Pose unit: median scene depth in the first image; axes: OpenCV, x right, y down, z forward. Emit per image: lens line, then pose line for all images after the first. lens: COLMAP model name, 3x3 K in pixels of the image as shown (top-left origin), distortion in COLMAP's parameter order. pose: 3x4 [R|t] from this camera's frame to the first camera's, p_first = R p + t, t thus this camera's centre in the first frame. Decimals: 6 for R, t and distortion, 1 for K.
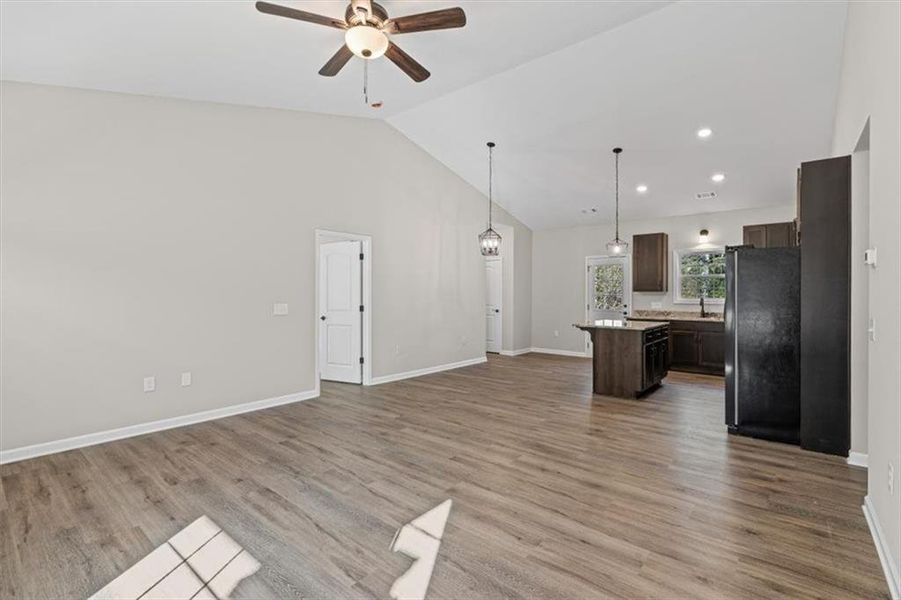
lens RADIAL K [[415.4, 0, 451.6], [0, 415.4, 292.0], [0, 0, 1]] dist [-0.008294, -0.000135]
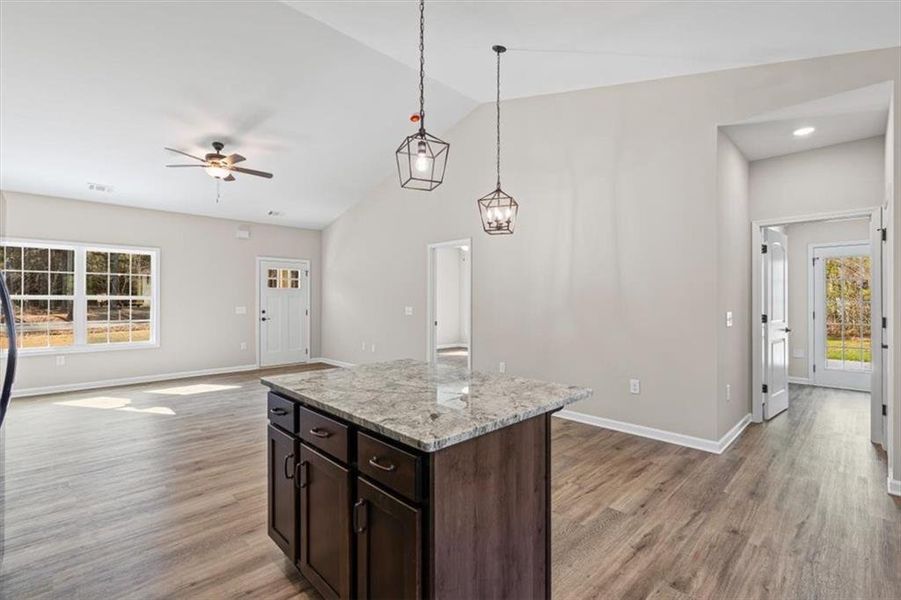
lens RADIAL K [[405.6, 0, 453.7], [0, 405.6, 294.5], [0, 0, 1]] dist [-0.003592, 0.000076]
pose [[-0.101811, -0.017520, -0.994649, 1.215607], [0.006779, 0.999809, -0.018305, 0.019397], [0.994781, -0.008606, -0.101673, 1.762543]]
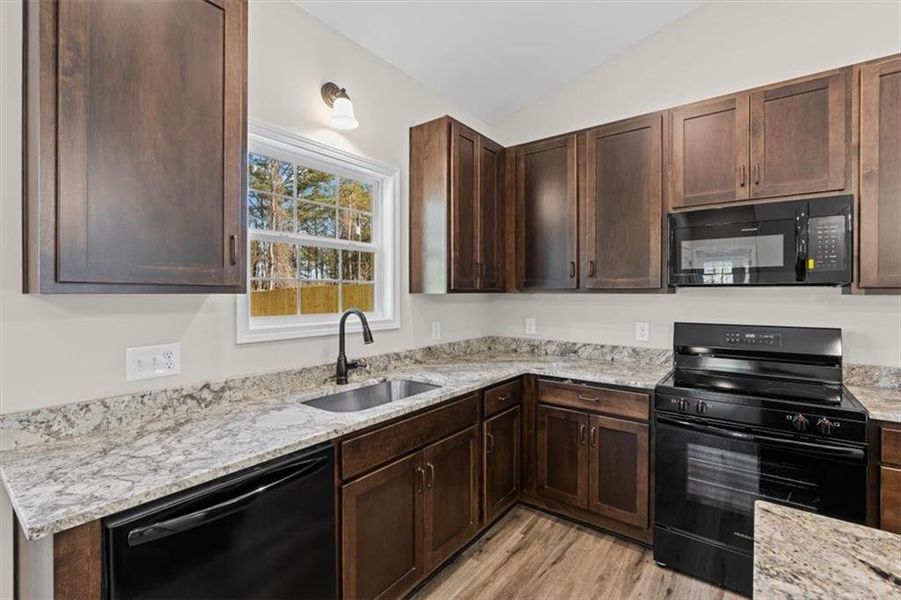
lens RADIAL K [[405.6, 0, 453.7], [0, 405.6, 294.5], [0, 0, 1]] dist [-0.003592, 0.000076]
pose [[-0.052631, -0.007468, 0.998586, 0.652896], [-0.007430, 0.999947, 0.007087, -0.005439], [-0.998586, -0.007047, -0.052684, 1.921319]]
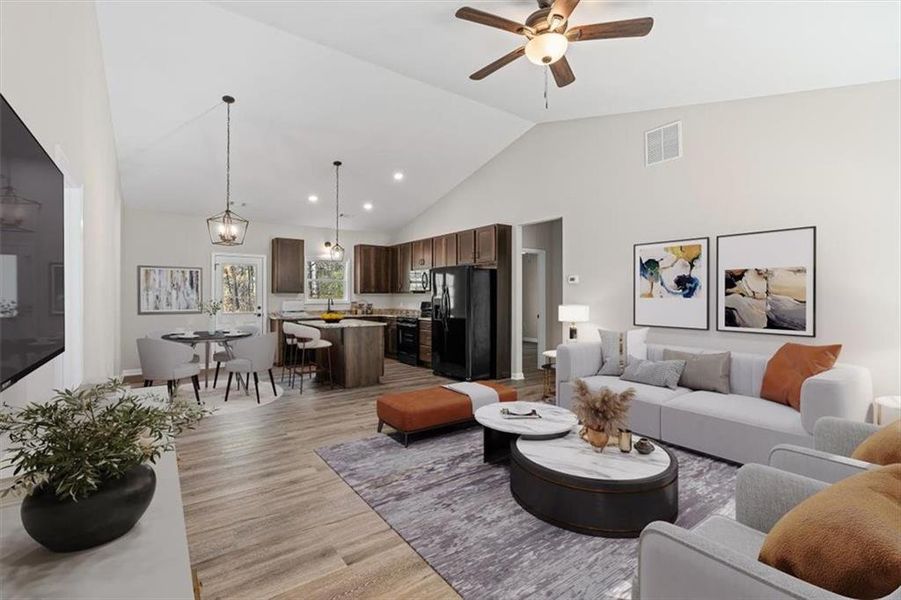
lens RADIAL K [[405.6, 0, 453.7], [0, 405.6, 294.5], [0, 0, 1]] dist [-0.003592, 0.000076]
pose [[0.237528, -0.000995, 0.971380, -0.933406], [-0.003345, 0.999993, 0.001842, -0.001875], [-0.971375, -0.003687, 0.237523, 0.750348]]
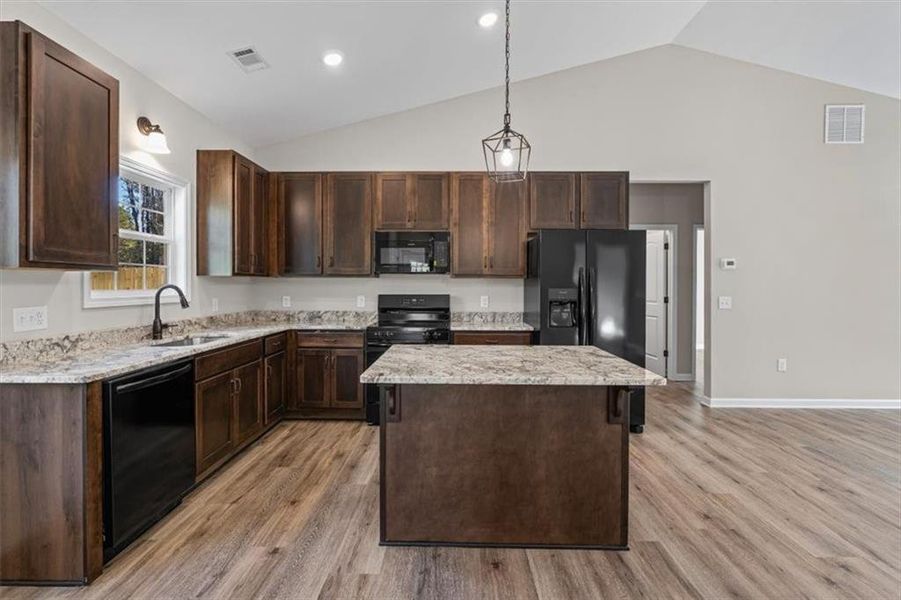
lens RADIAL K [[415.0, 0, 445.5], [0, 415.0, 288.4], [0, 0, 1]] dist [-0.003610, 0.000445]
pose [[-0.623976, -0.012081, 0.781350, 0.242643], [-0.009602, 0.999924, 0.007792, 0.015292], [-0.781385, -0.002640, -0.624044, 2.117152]]
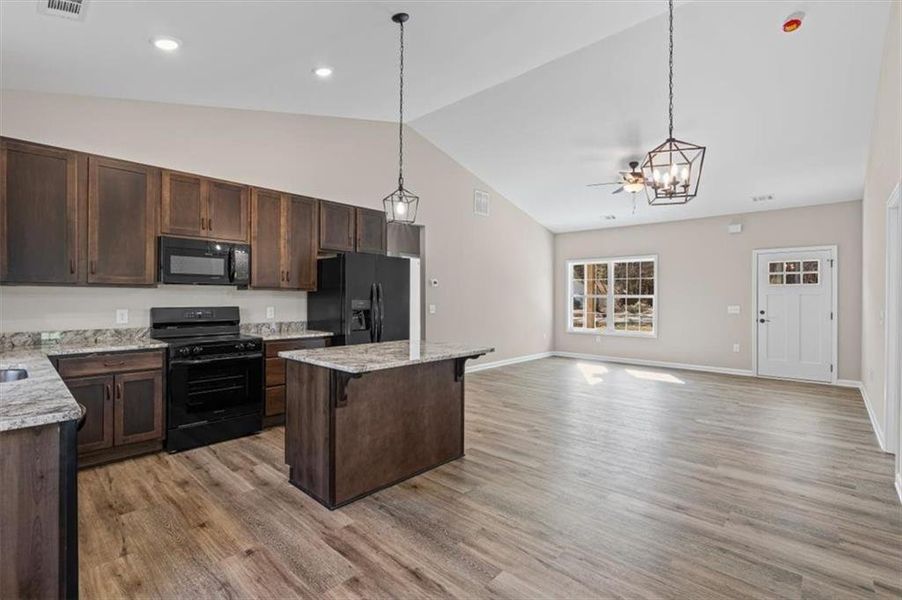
lens RADIAL K [[411.2, 0, 450.6], [0, 411.2, 297.2], [0, 0, 1]] dist [-0.005003, 0.000520]
pose [[-0.998582, -0.007770, 0.052669, 0.513087], [-0.008126, 0.999946, -0.006552, 0.018588], [-0.052615, -0.006971, -0.998591, 2.519385]]
